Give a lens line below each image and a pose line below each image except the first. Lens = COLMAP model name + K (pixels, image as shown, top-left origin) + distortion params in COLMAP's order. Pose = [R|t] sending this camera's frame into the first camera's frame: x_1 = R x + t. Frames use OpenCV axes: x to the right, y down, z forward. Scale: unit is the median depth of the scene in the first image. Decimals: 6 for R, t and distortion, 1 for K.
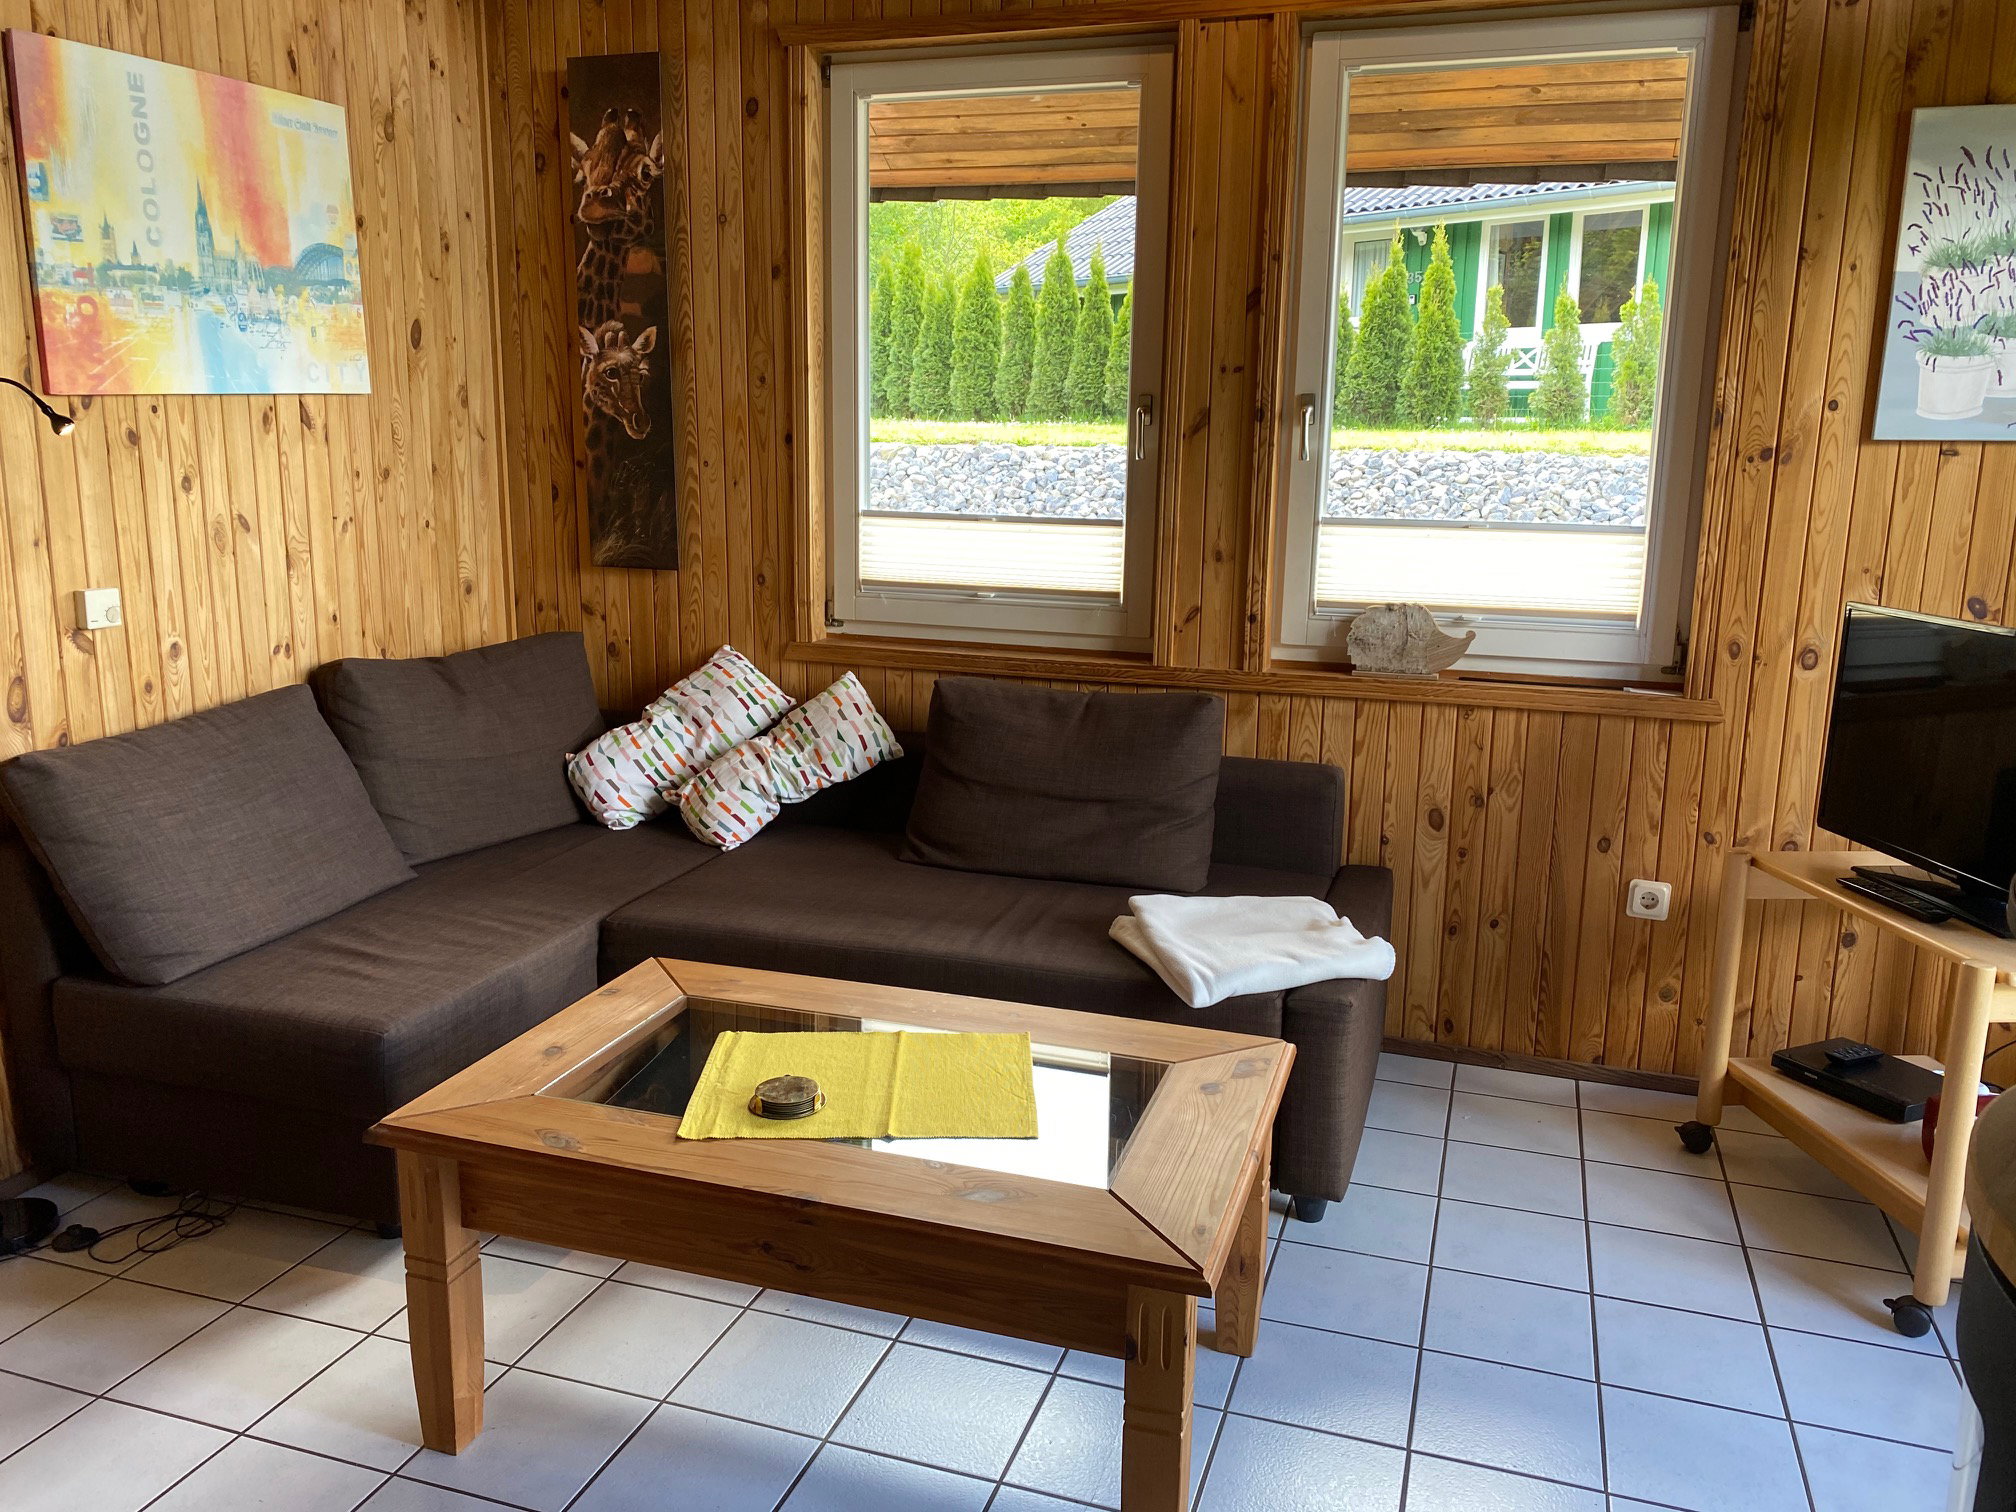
lens RADIAL K [[1554.6, 0, 1008.0], [0, 1554.6, 756.0], [0, 0, 1]] dist [0.038223, -0.041805]
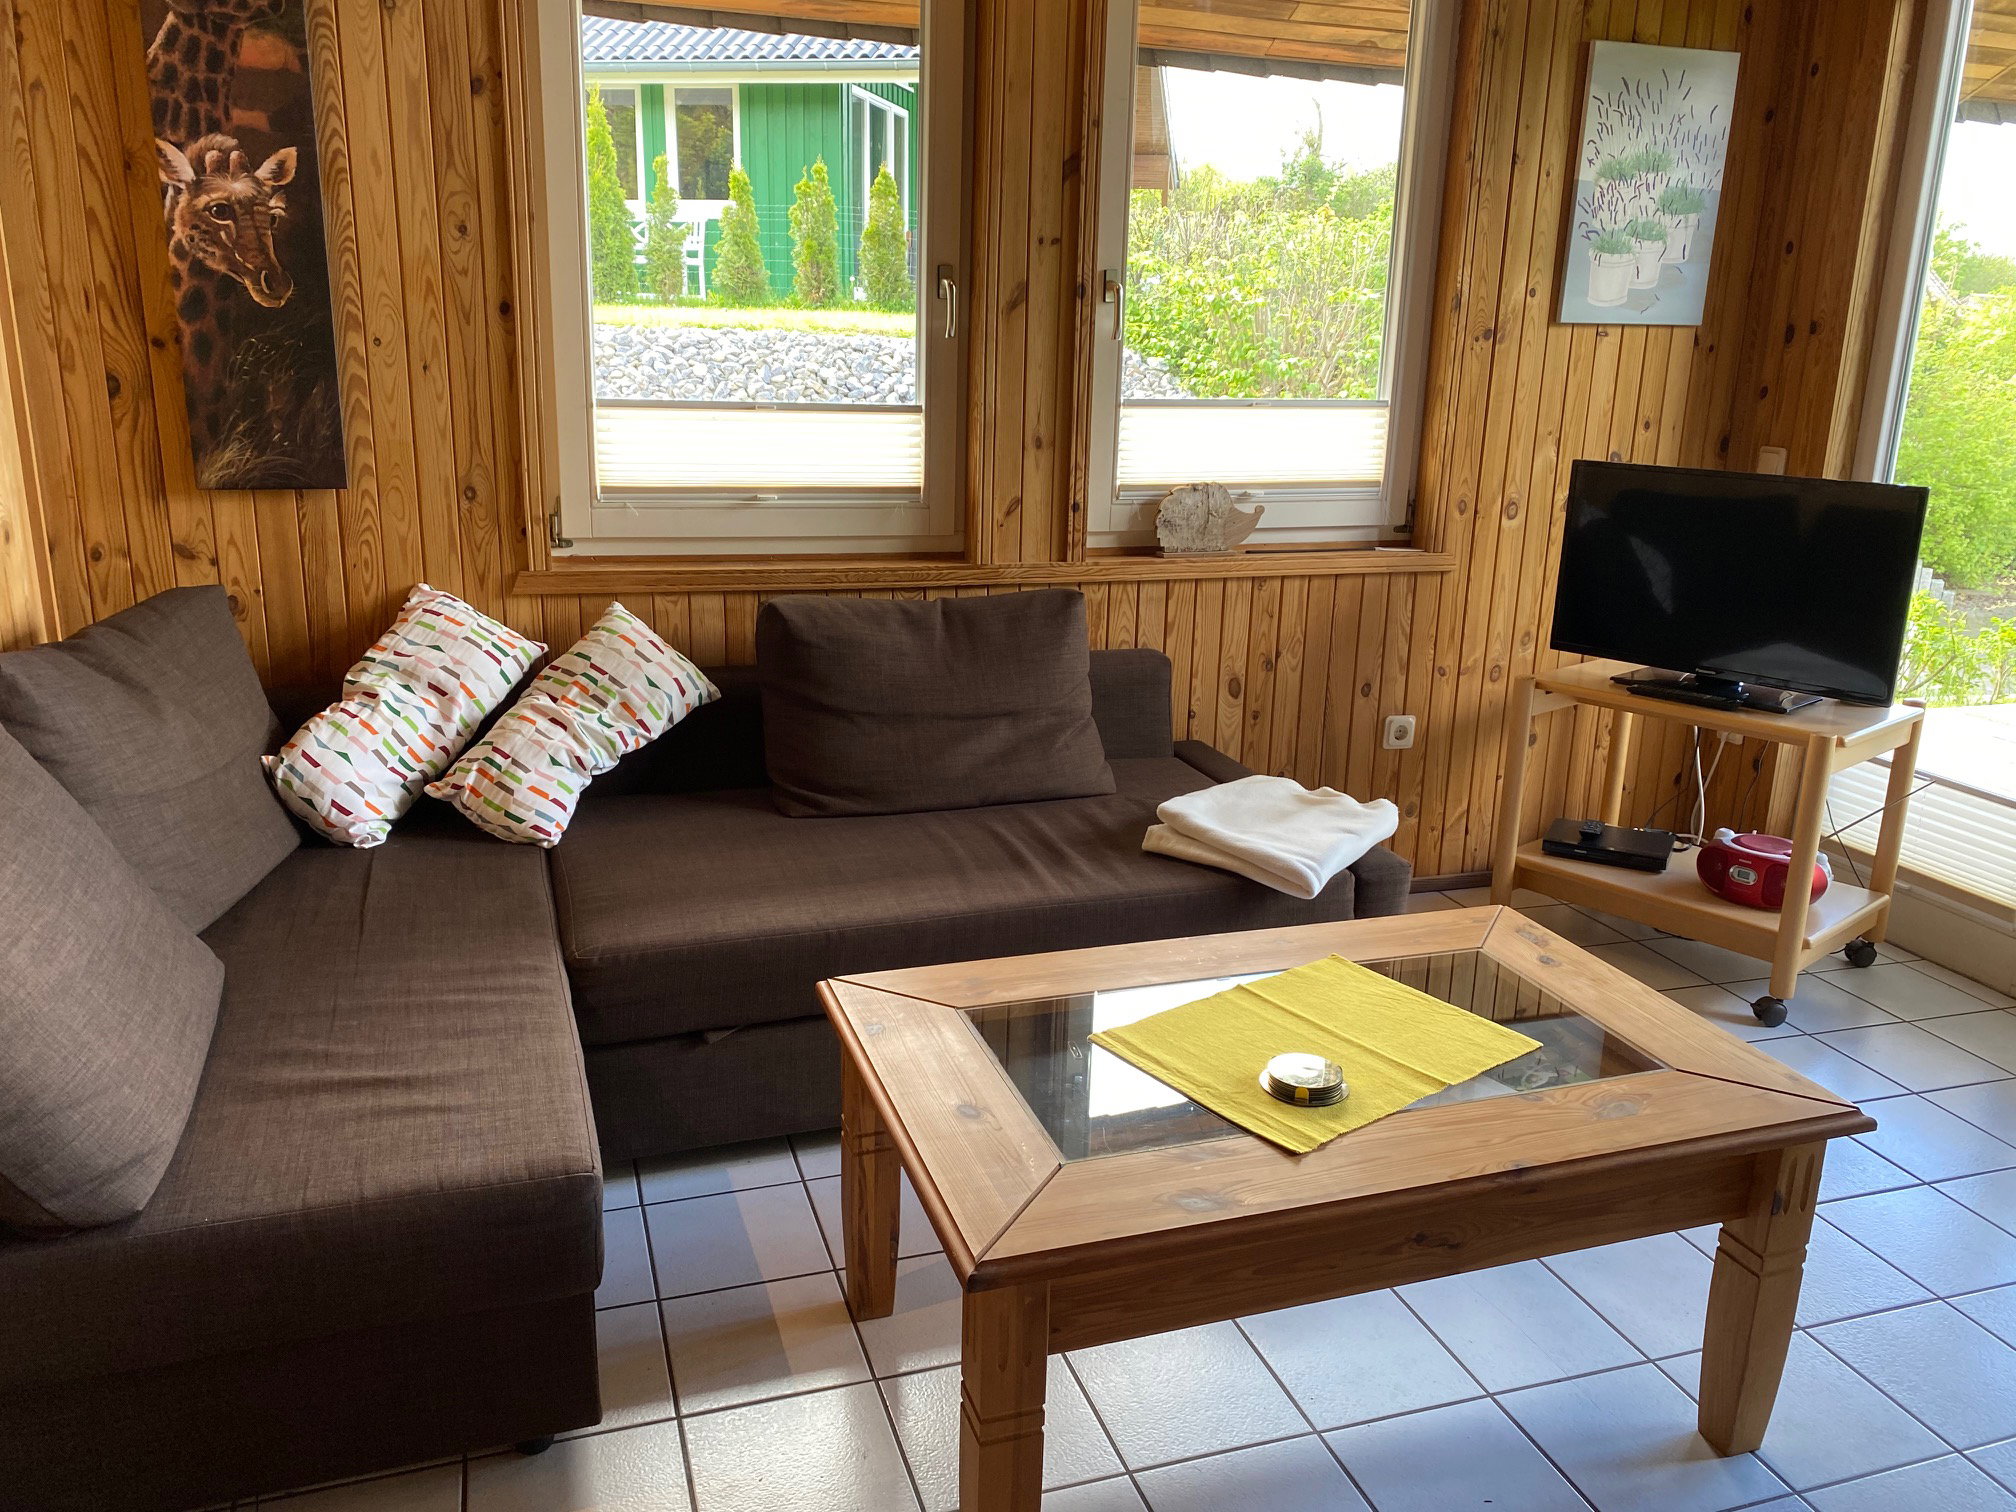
lens RADIAL K [[1554.6, 0, 1008.0], [0, 1554.6, 756.0], [0, 0, 1]] dist [0.038223, -0.041805]
pose [[0.798642, -0.154942, 0.581519, -0.439782], [0.110705, 0.987623, 0.111106, -0.044827], [-0.591537, -0.024357, 0.805910, 0.228845]]
